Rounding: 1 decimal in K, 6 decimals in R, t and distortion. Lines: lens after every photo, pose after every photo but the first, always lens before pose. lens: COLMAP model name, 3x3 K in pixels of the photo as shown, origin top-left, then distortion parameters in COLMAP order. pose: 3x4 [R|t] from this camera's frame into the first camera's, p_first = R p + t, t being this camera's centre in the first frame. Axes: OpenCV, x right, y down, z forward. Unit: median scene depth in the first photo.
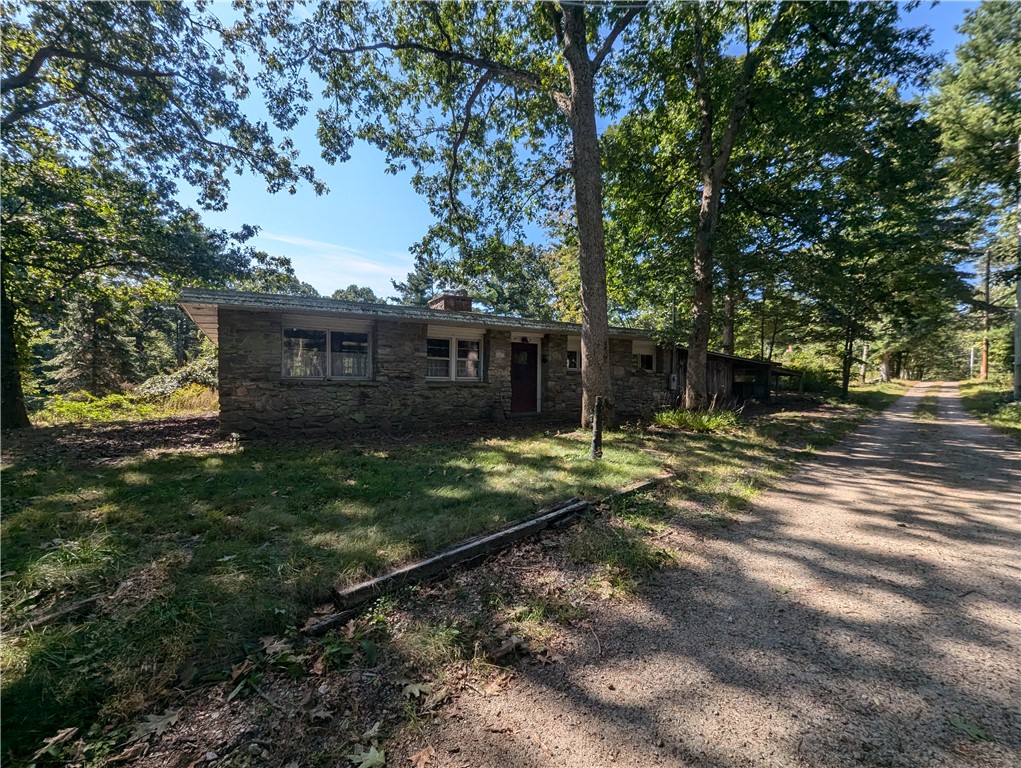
lens RADIAL K [[422.0, 0, 511.8], [0, 422.0, 381.0], [0, 0, 1]] dist [-0.003848, -0.000114]
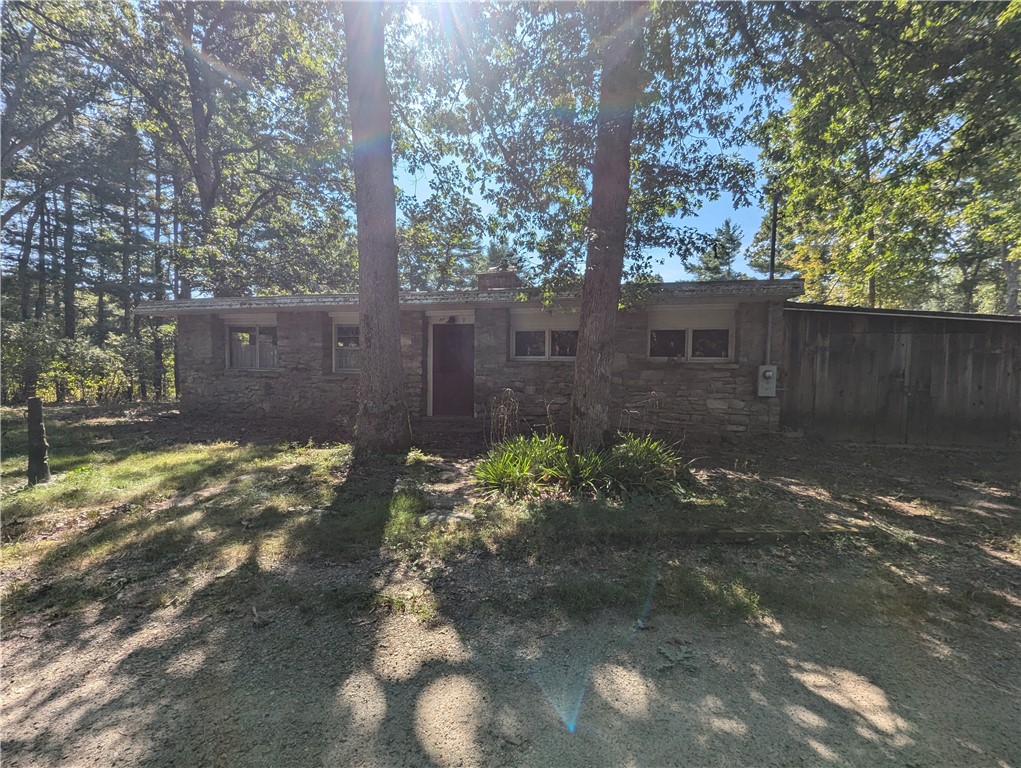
lens RADIAL K [[422.0, 0, 510.6], [0, 422.0, 386.3], [0, 0, 1]] dist [-0.003848, -0.000114]
pose [[0.693849, 0.037147, -0.719162, 0.651955], [-0.014669, 0.999191, 0.037458, -0.010647], [0.719971, -0.015441, 0.693832, 0.576655]]
